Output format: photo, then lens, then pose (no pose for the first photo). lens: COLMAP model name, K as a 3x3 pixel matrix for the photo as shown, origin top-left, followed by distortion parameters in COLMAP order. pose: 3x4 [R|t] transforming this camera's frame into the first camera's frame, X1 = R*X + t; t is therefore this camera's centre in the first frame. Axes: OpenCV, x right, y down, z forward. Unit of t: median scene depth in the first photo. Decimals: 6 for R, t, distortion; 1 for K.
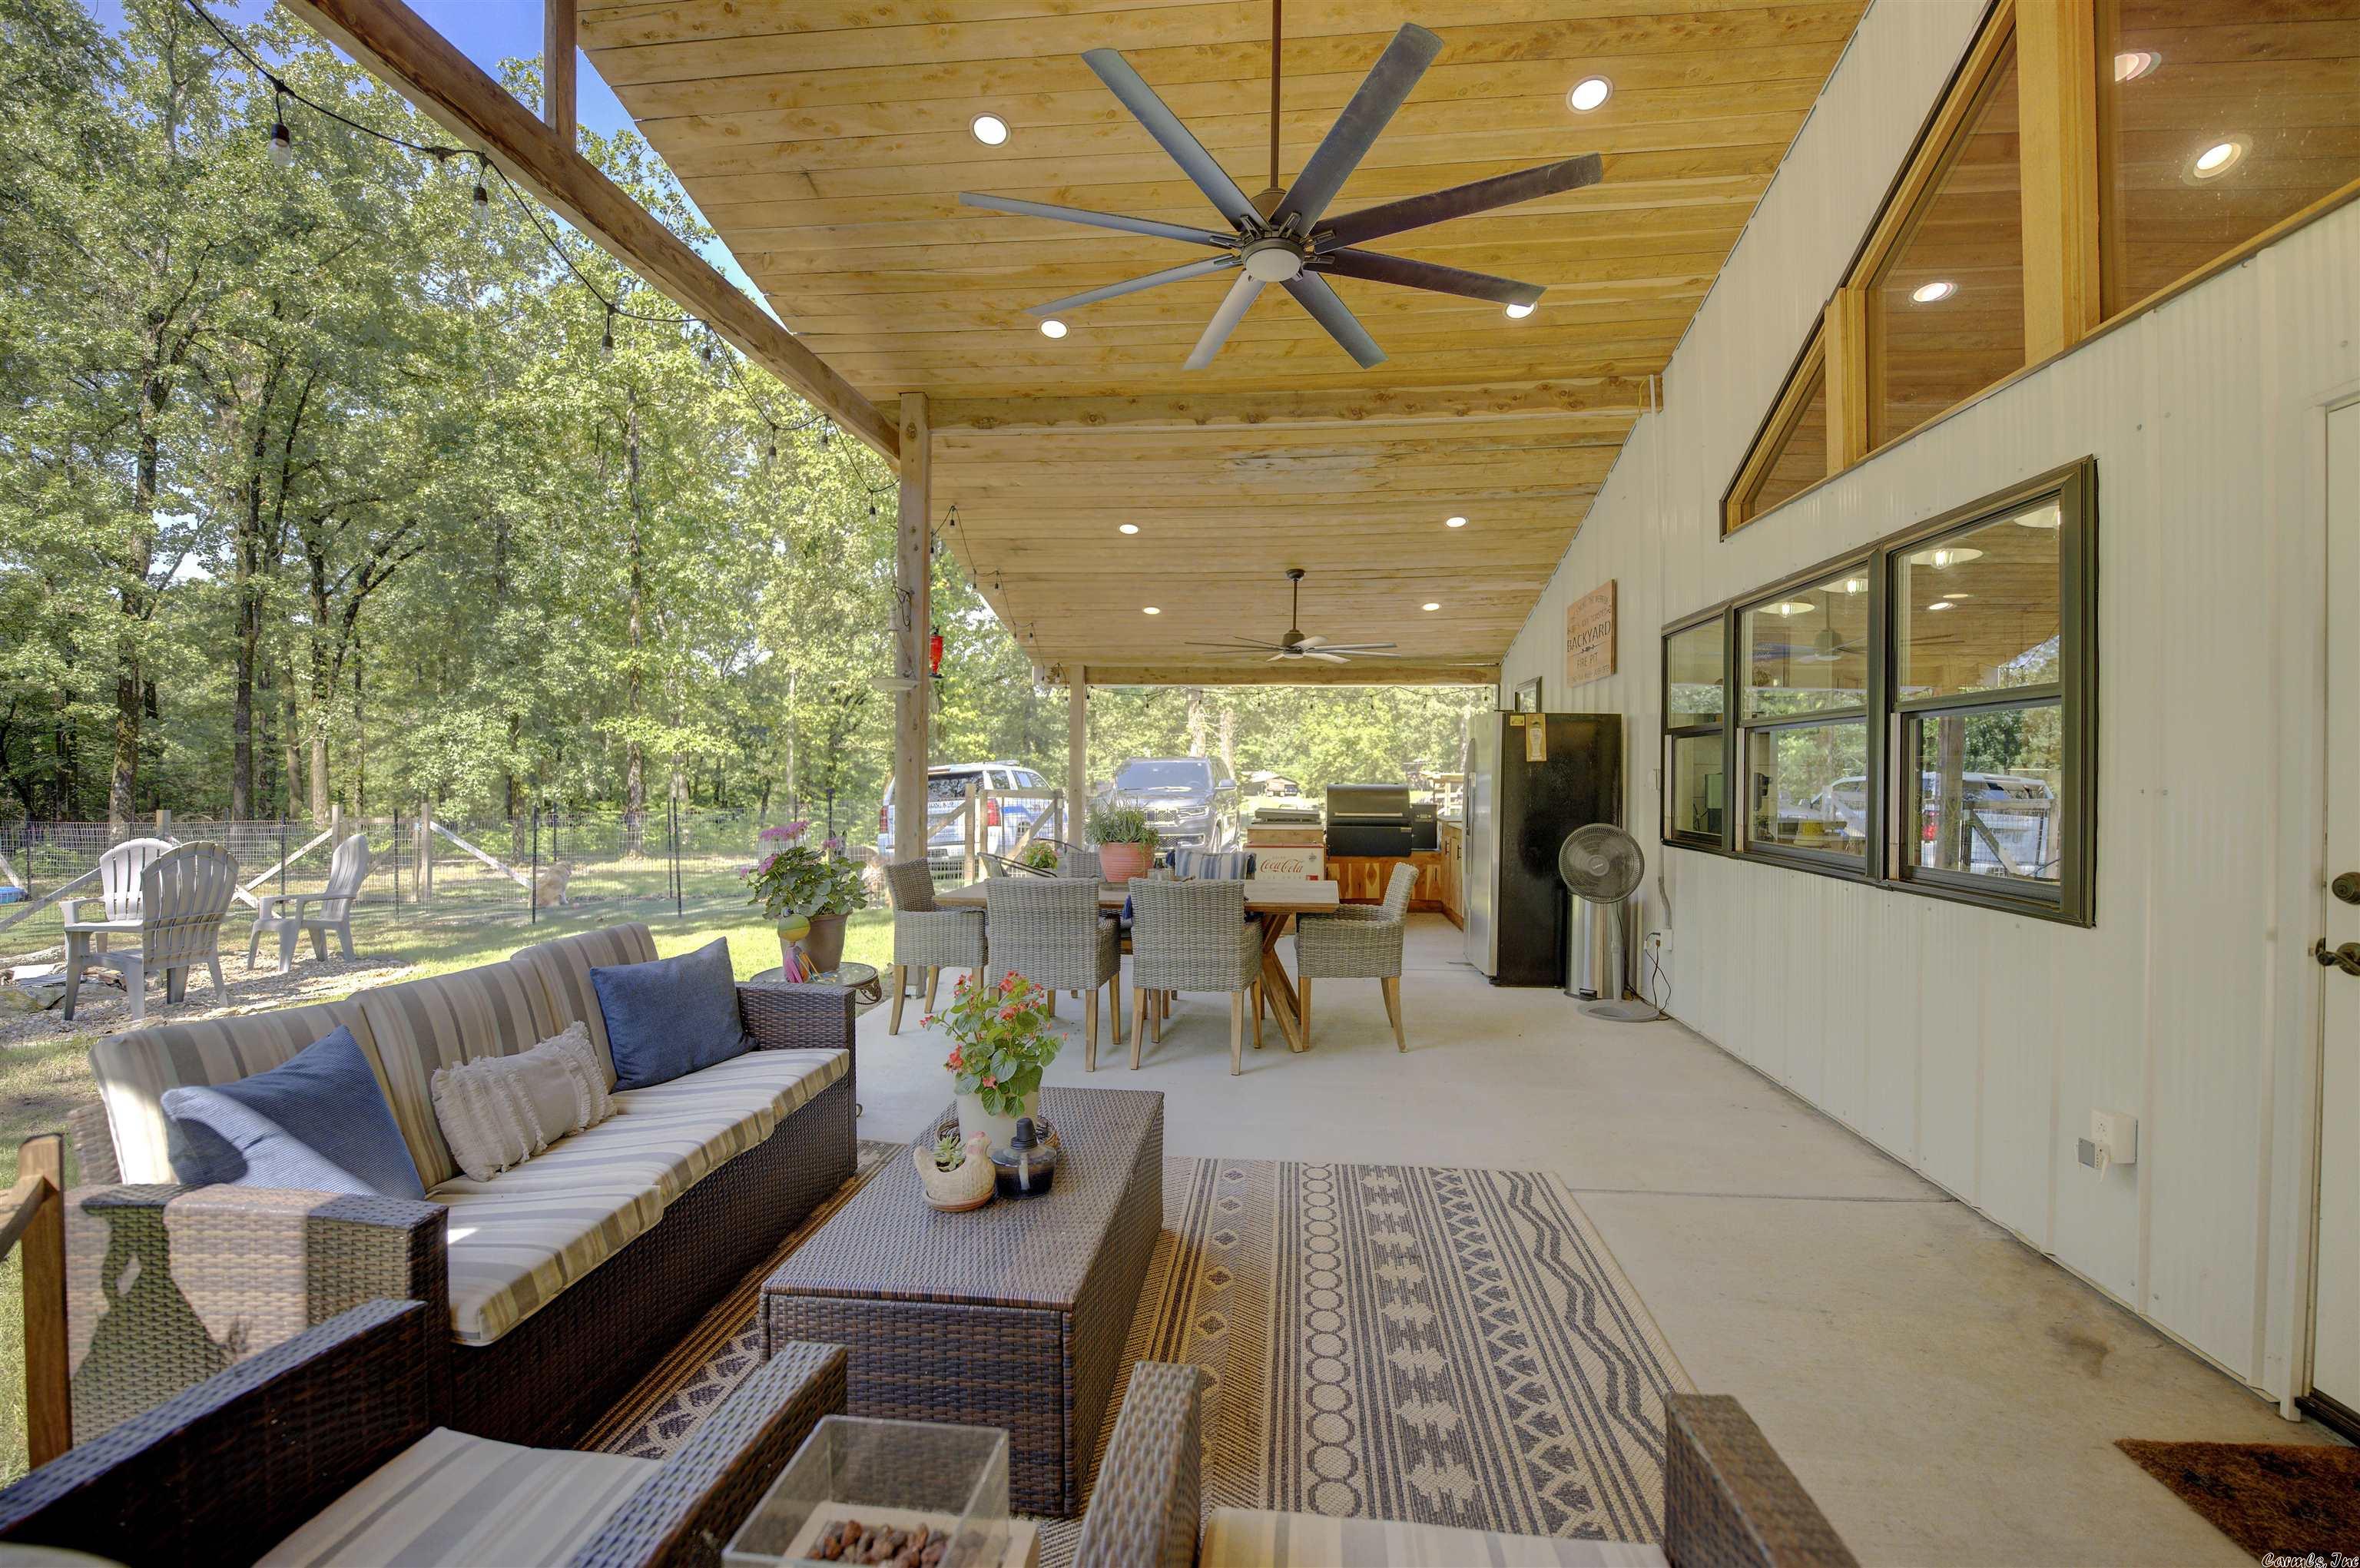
lens RADIAL K [[959.4, 0, 1187.6], [0, 959.4, 783.9], [0, 0, 1]] dist [-0.023072, 0.000510]
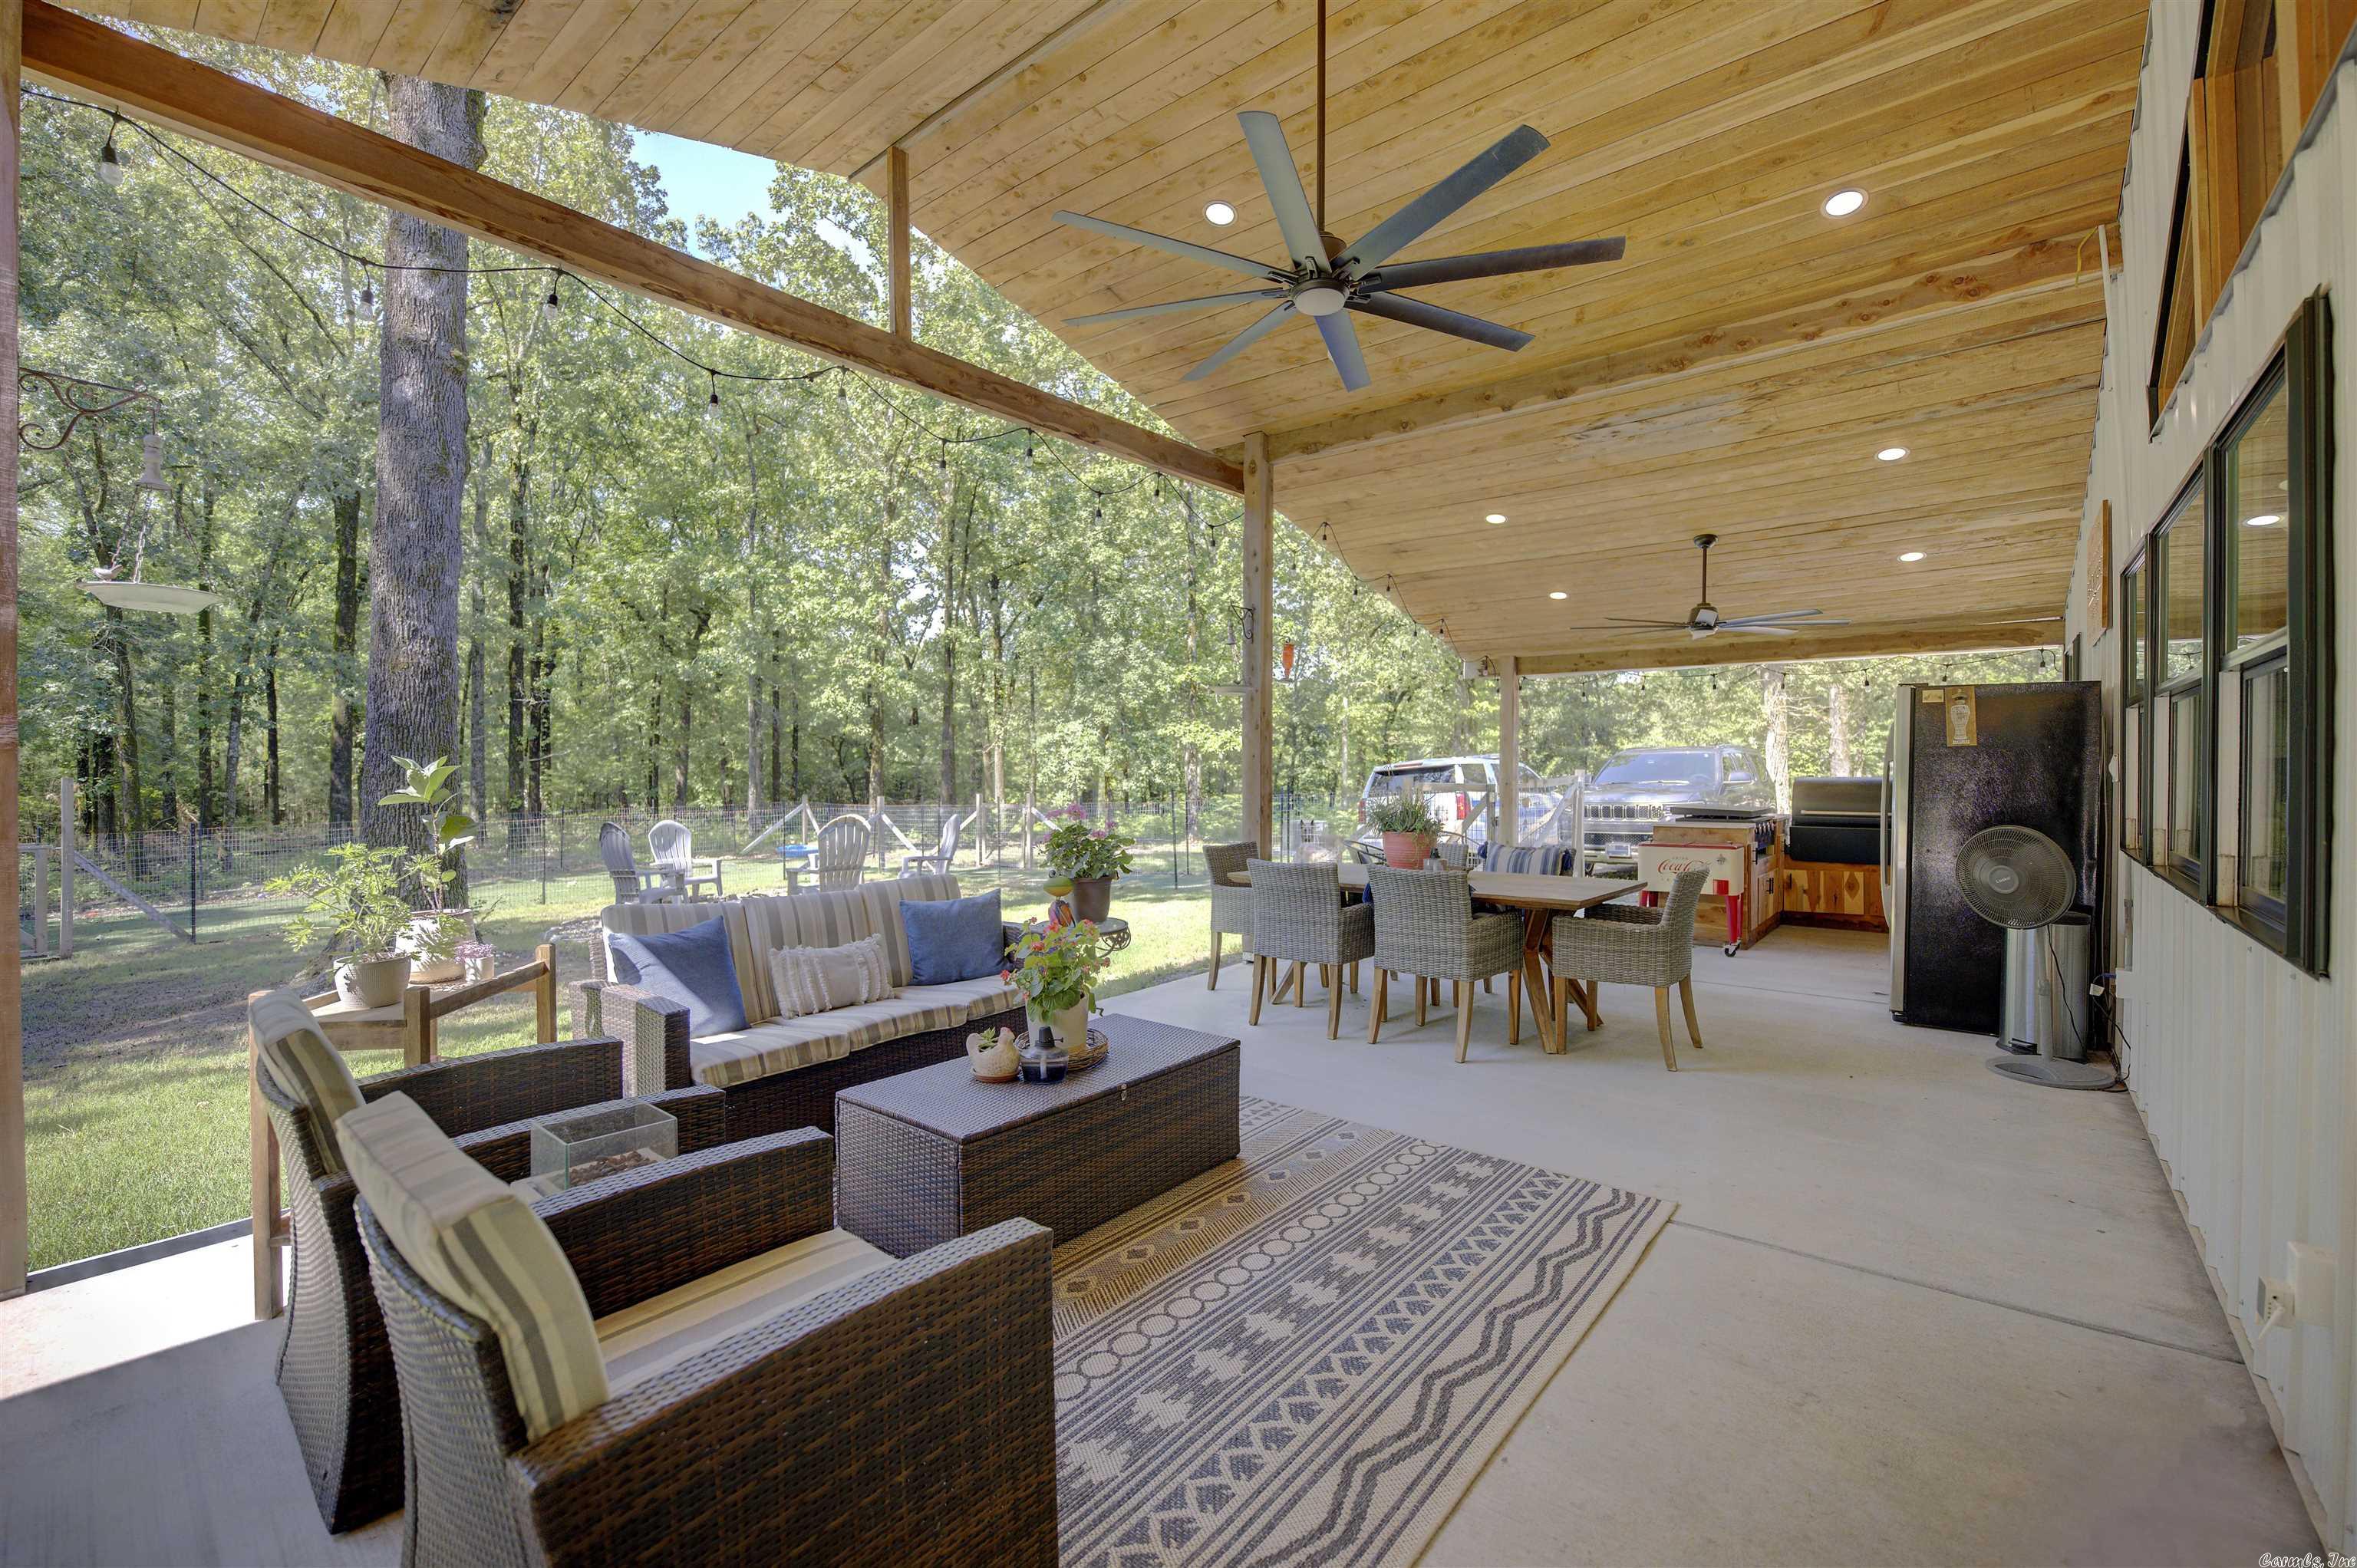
lens RADIAL K [[958.1, 0, 1186.1], [0, 958.1, 783.9], [0, 0, 1]] dist [-0.023072, 0.000510]
pose [[0.840522, 0.001402, -0.541775, 0.249778], [0.001712, 0.999985, 0.005243, 0.002193], [0.541774, -0.005334, 0.840507, -0.003658]]
